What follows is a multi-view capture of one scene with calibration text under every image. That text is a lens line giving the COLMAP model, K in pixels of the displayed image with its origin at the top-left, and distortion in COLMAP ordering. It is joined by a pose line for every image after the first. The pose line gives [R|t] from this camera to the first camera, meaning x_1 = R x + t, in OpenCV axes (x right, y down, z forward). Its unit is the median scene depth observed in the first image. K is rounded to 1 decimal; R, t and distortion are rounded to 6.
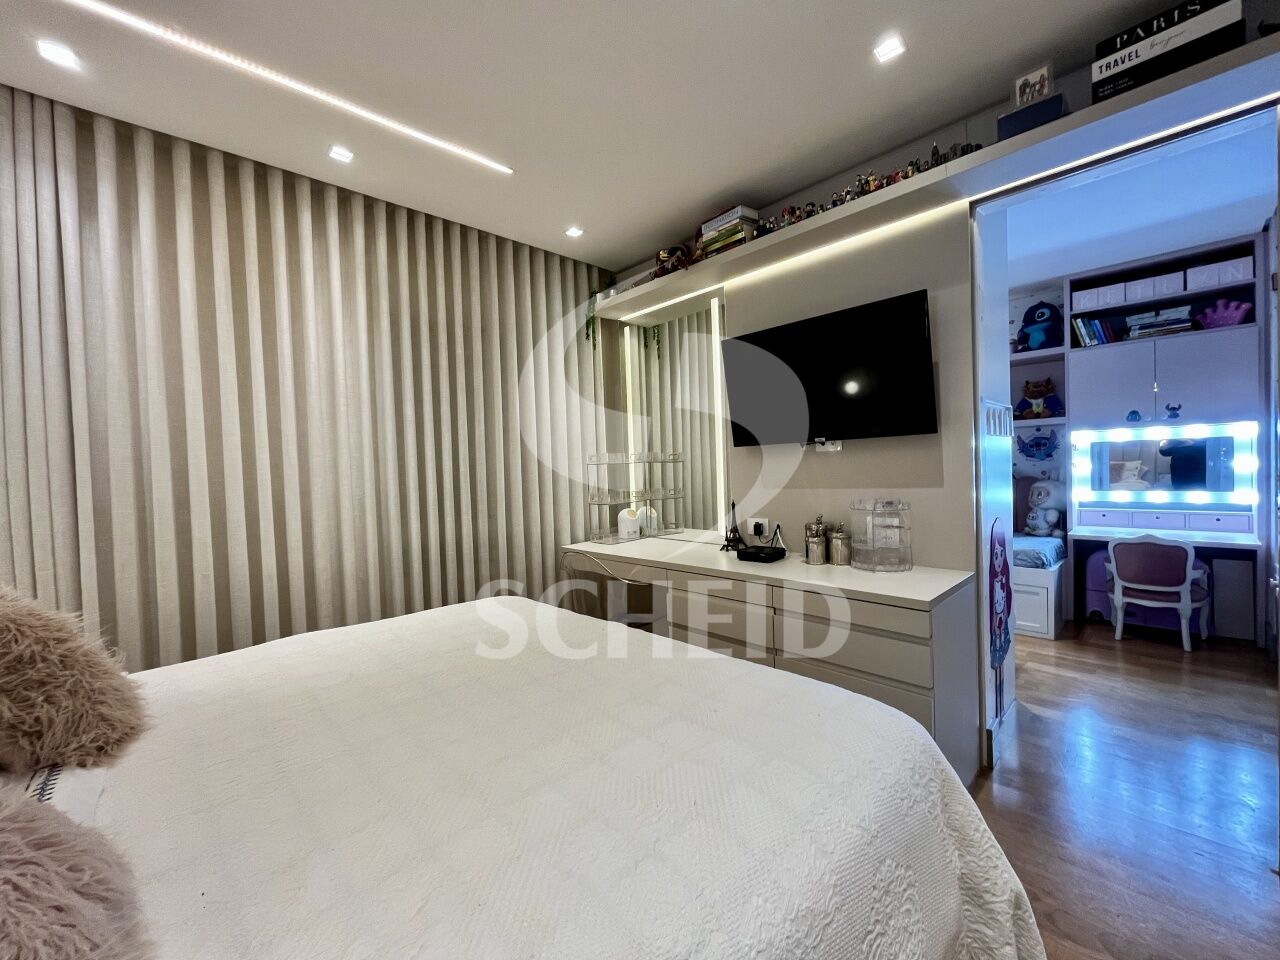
lens RADIAL K [[518.5, 0, 639.3], [0, 518.5, 477.6], [0, 0, 1]] dist [0.001312, -0.000888]
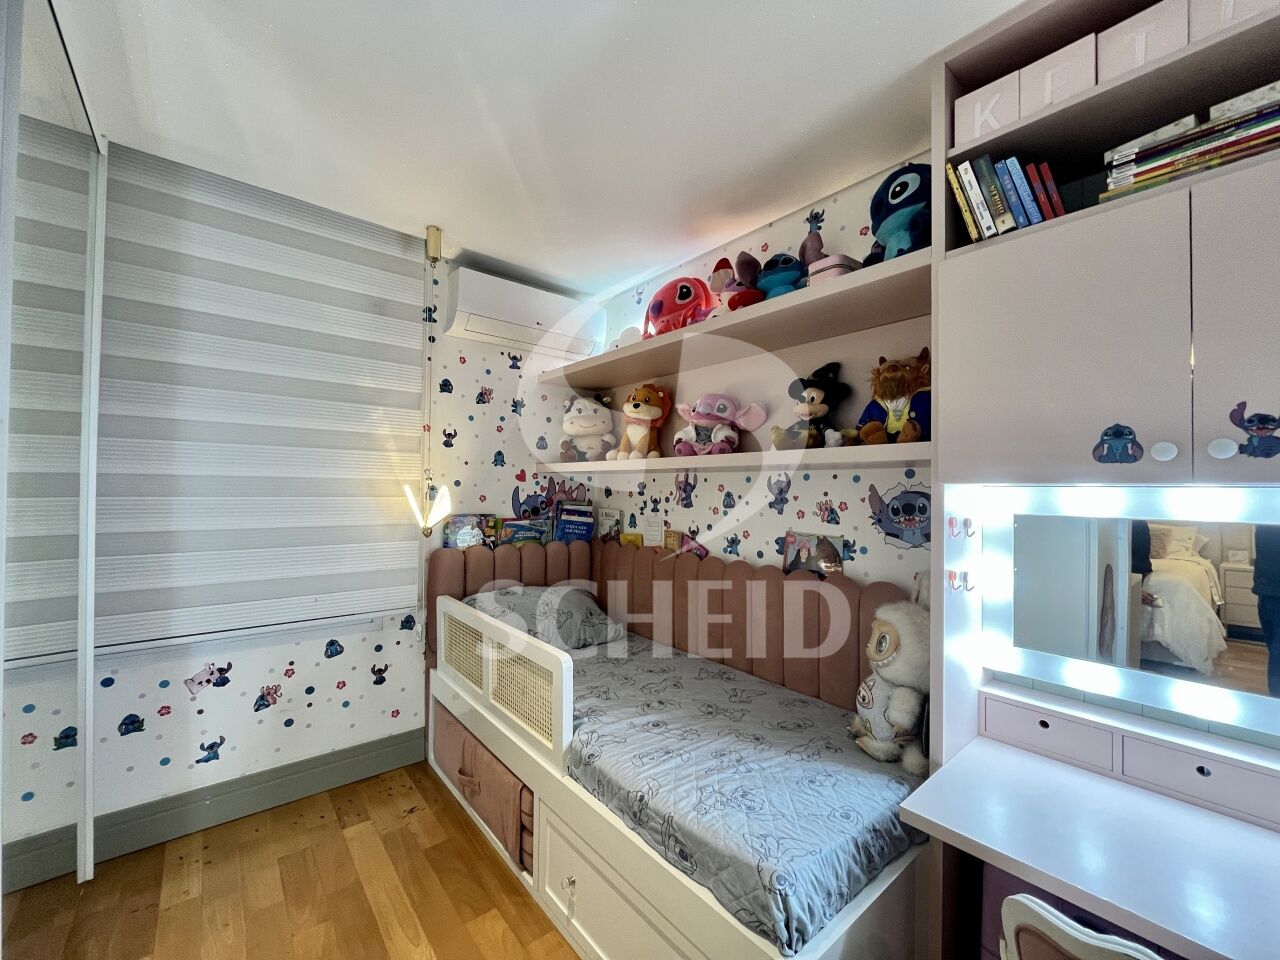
lens RADIAL K [[518.5, 0, 636.5], [0, 518.5, 480.1], [0, 0, 1]] dist [0.001312, -0.000888]
pose [[0.997496, 0.041639, -0.057172, 0.640833], [-0.043406, 0.998607, -0.030009, -0.072051], [0.055843, 0.032416, 0.997913, 0.632504]]
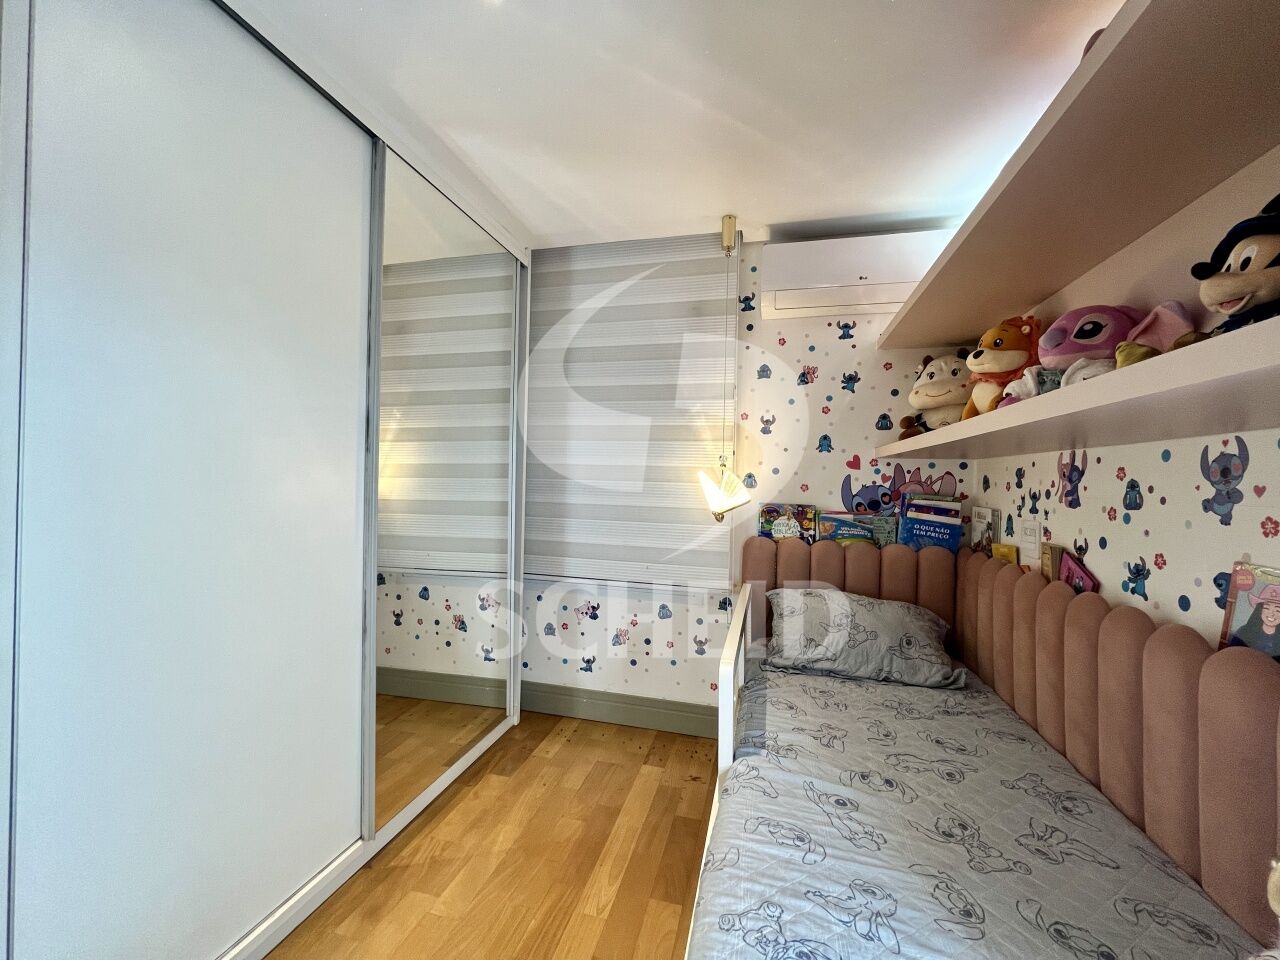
lens RADIAL K [[518.5, 0, 637.6], [0, 518.5, 479.1], [0, 0, 1]] dist [0.001312, -0.000888]
pose [[0.531773, 0.044687, -0.845707, 0.835574], [-0.053313, 0.998393, 0.019233, -0.071246], [0.845207, 0.034859, 0.533301, 0.809787]]
